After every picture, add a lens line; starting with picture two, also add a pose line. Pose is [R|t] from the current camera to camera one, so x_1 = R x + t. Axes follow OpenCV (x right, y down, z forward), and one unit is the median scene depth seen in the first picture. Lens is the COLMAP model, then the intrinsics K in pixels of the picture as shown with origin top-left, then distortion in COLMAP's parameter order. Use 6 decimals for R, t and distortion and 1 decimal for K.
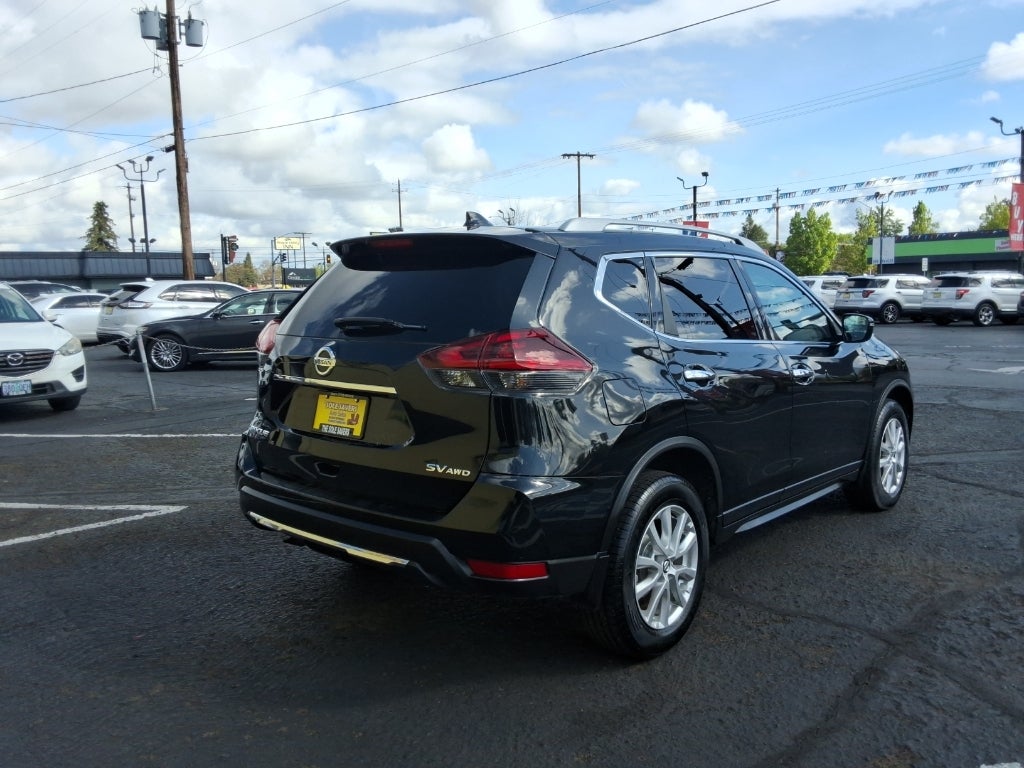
lens RADIAL K [[823.5, 0, 498.2], [0, 823.5, 378.4], [0, 0, 1]] dist [0.074842, -0.126263]
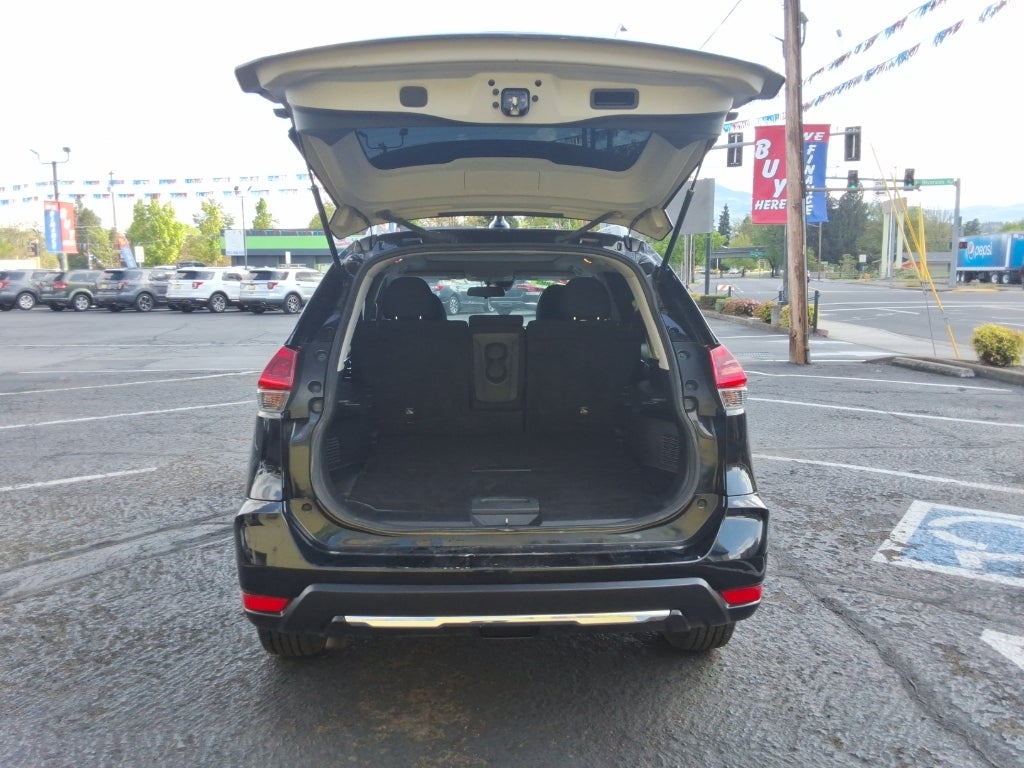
lens RADIAL K [[823.5, 0, 512.6], [0, 823.5, 377.4], [0, 0, 1]] dist [0.074842, -0.126263]
pose [[0.710242, -0.076838, 0.699751, -0.053417], [0.068485, 0.996852, 0.039950, -0.004977], [-0.700618, 0.019549, 0.713269, 0.030687]]
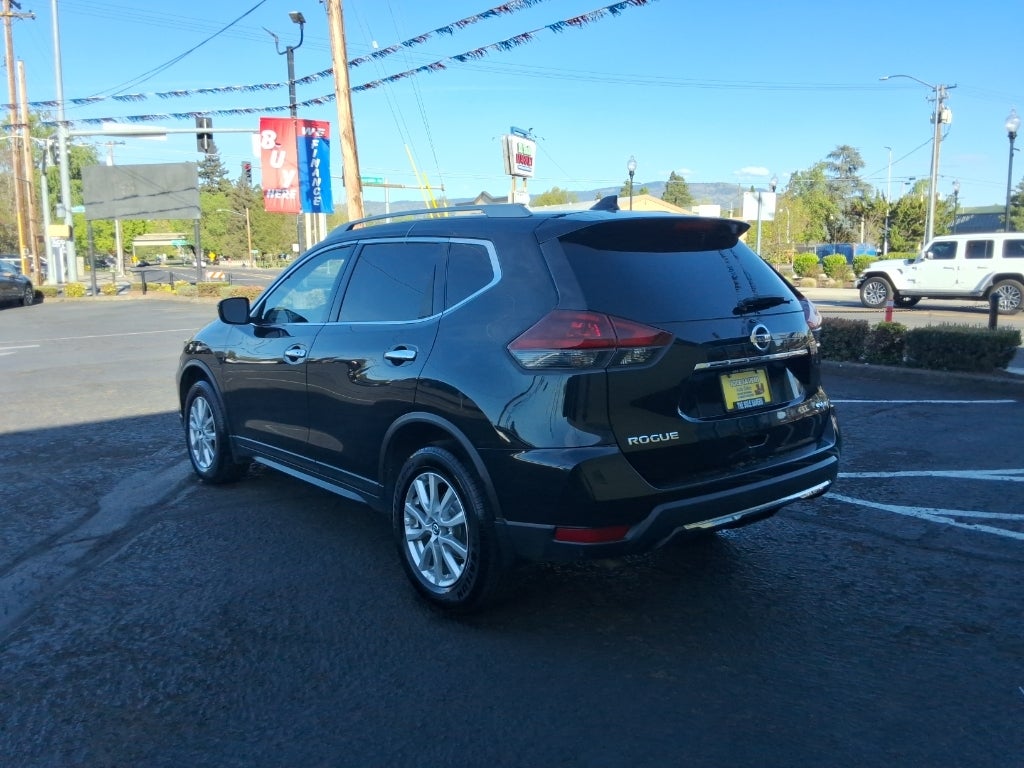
lens RADIAL K [[823.5, 0, 507.8], [0, 823.5, 369.4], [0, 0, 1]] dist [0.074842, -0.126263]
pose [[0.102732, -0.118564, 0.987618, -0.091422], [0.111280, 0.988008, 0.107035, -0.009114], [-0.988465, 0.098906, 0.114694, 0.084624]]
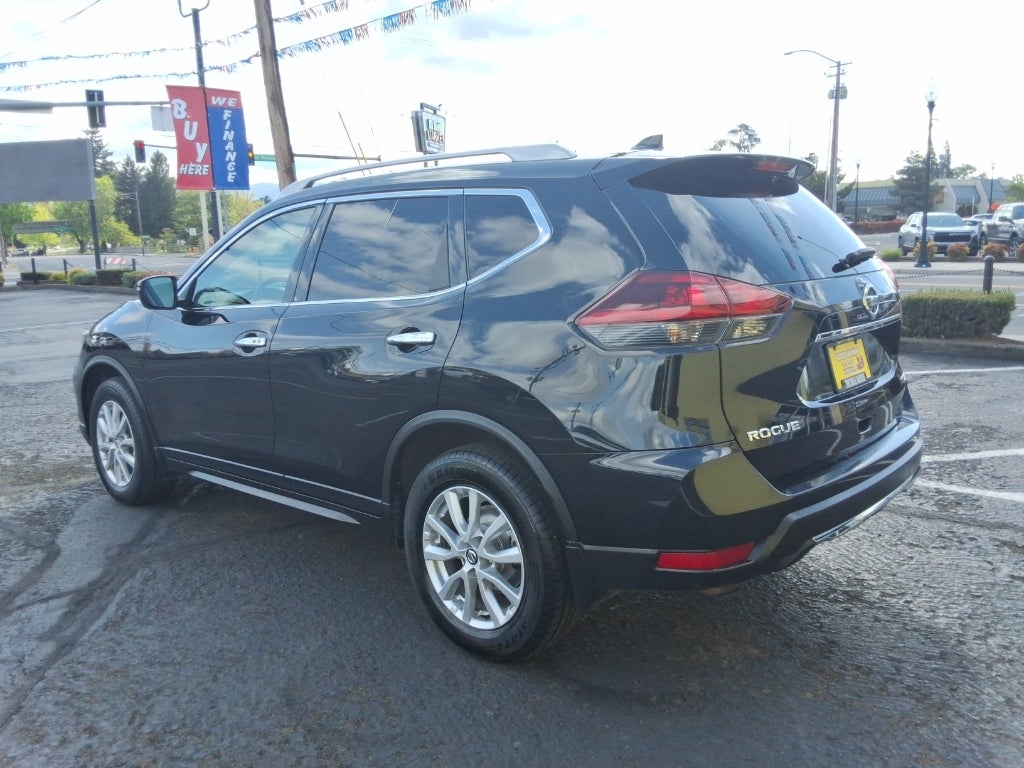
lens RADIAL K [[823.5, 0, 511.8], [0, 823.5, 388.2], [0, 0, 1]] dist [0.074842, -0.126263]
pose [[-0.008384, -0.164338, 0.986369, -0.077313], [0.132332, 0.977545, 0.163992, -0.009222], [-0.991170, 0.131903, 0.013551, 0.098342]]
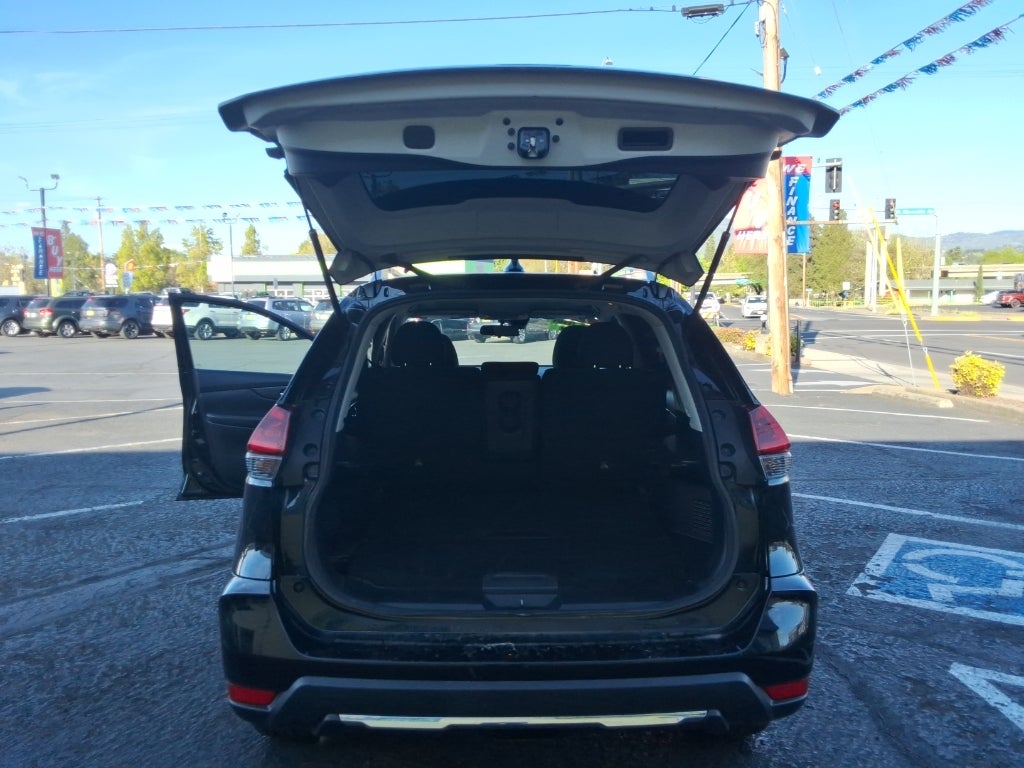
lens RADIAL K [[823.5, 0, 511.1], [0, 823.5, 386.4], [0, 0, 1]] dist [0.074842, -0.126263]
pose [[0.700856, -0.062804, 0.710533, -0.054589], [0.068267, 0.997450, 0.020827, -0.006577], [-0.710029, 0.033910, 0.703356, 0.028488]]
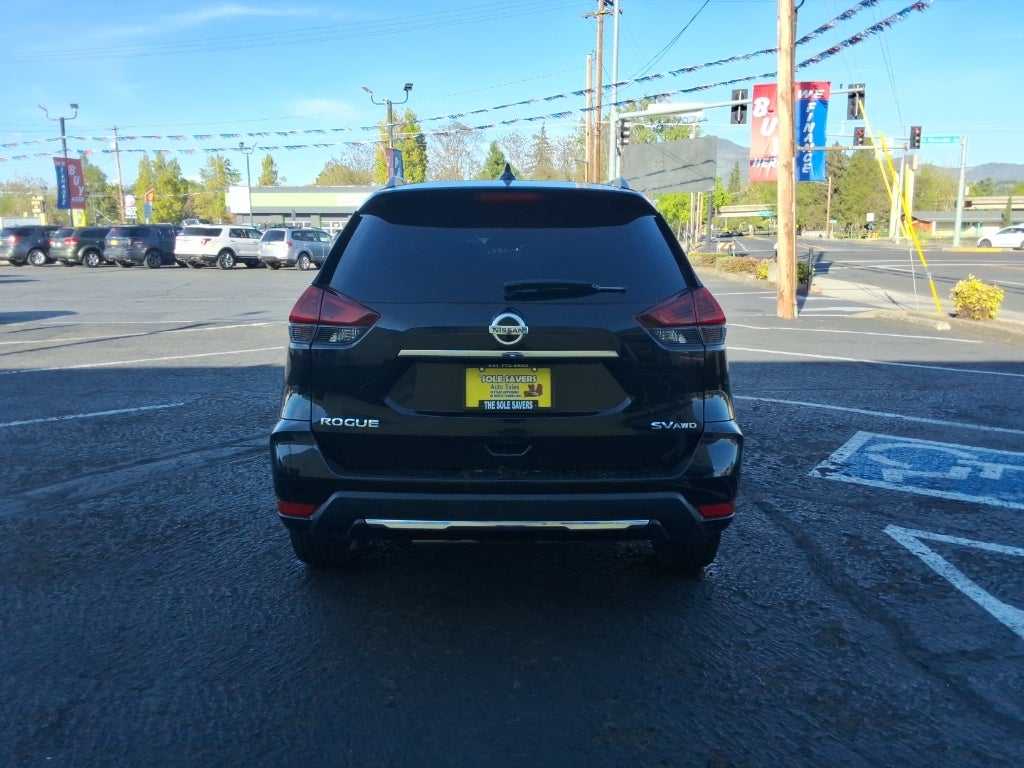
lens RADIAL K [[823.5, 0, 509.1], [0, 823.5, 389.9], [0, 0, 1]] dist [0.074842, -0.126263]
pose [[0.718686, -0.117095, 0.685404, -0.062665], [0.064769, 0.992706, 0.101680, -0.002369], [-0.692312, -0.028683, 0.721028, 0.017427]]
